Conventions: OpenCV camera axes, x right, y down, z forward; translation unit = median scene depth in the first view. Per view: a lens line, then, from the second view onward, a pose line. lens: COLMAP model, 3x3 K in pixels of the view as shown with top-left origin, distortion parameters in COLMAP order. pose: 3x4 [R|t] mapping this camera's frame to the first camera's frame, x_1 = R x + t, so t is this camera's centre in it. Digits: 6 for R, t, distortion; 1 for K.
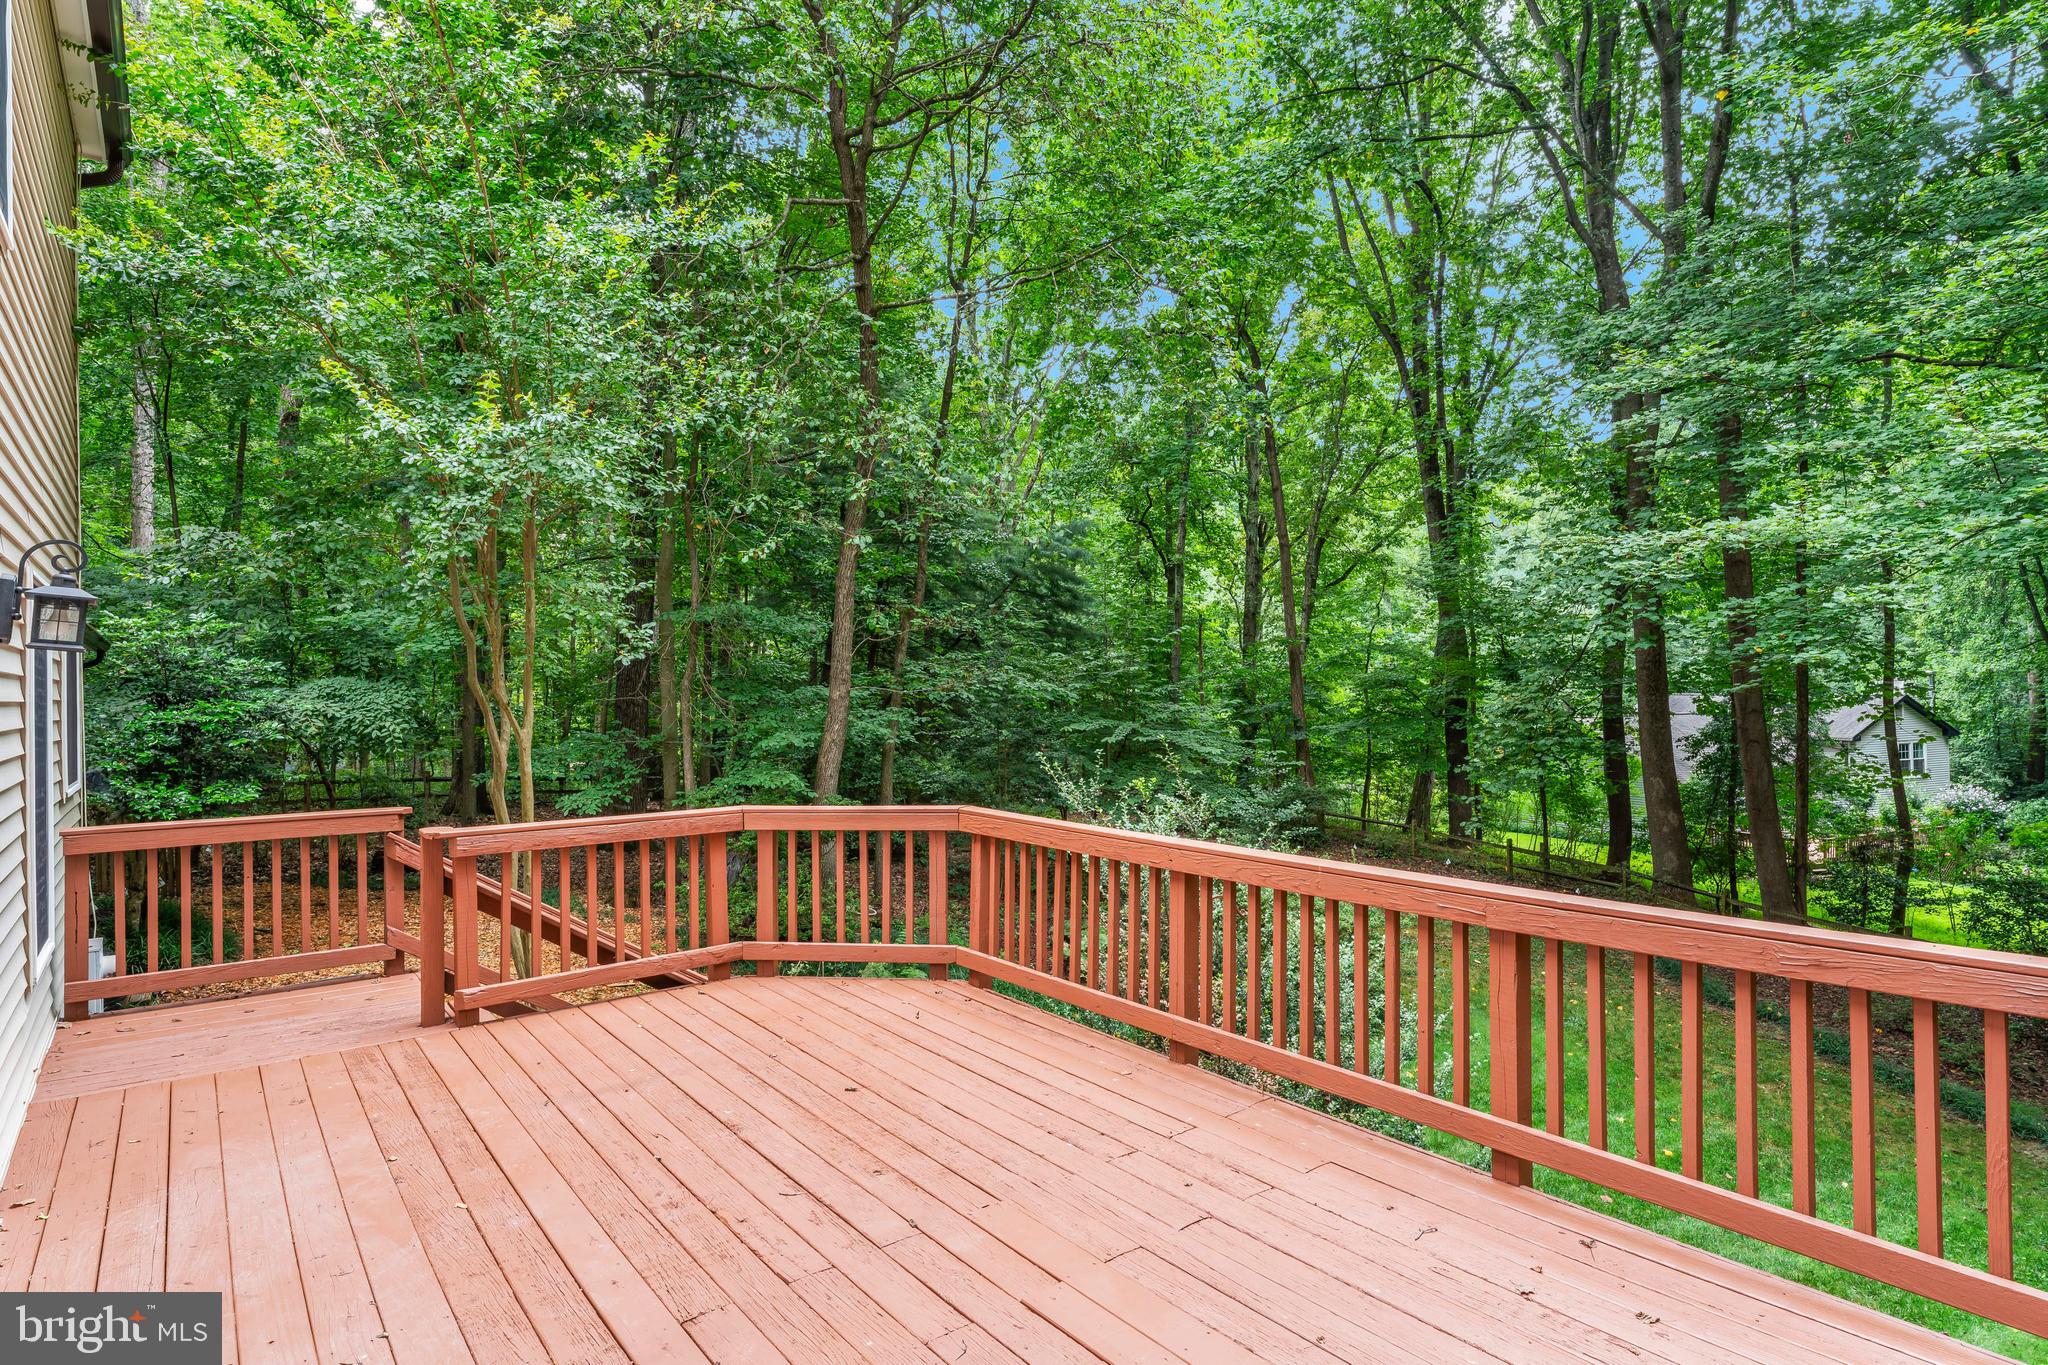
lens RADIAL K [[1139.2, 0, 1012.6], [0, 1139.2, 681.6], [0, 0, 1]] dist [-0.004629, -0.001122]
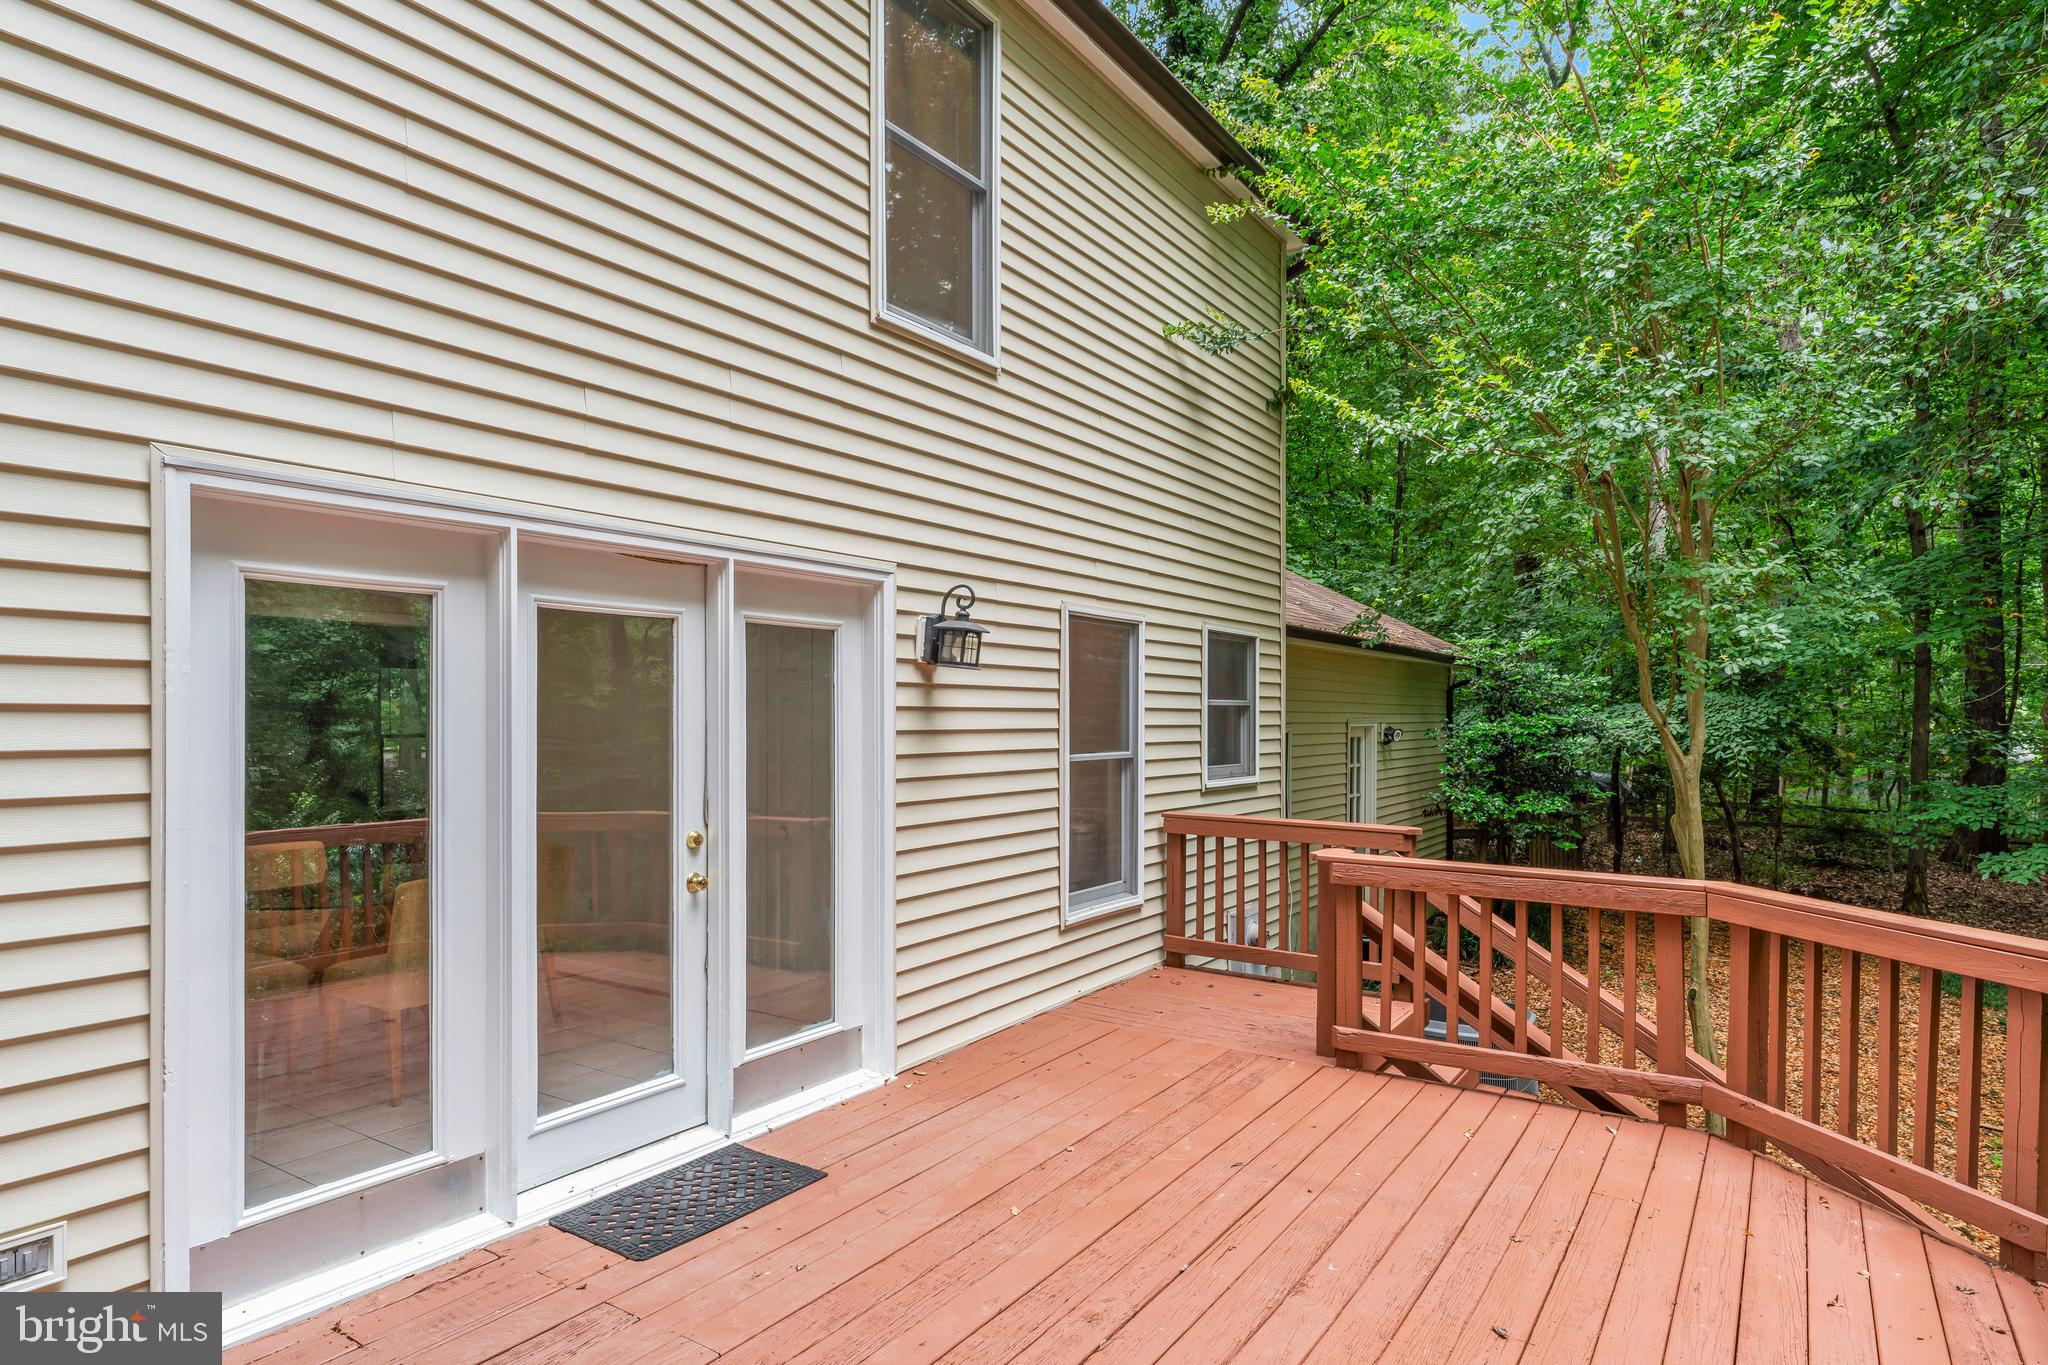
lens RADIAL K [[1139.2, 0, 1012.0], [0, 1139.2, 695.1], [0, 0, 1]] dist [-0.004629, -0.001122]
pose [[0.311101, 0.003083, -0.950372, 0.344757], [-0.005186, 0.999985, 0.001546, -0.001859], [0.950363, 0.004448, 0.311112, 0.484498]]
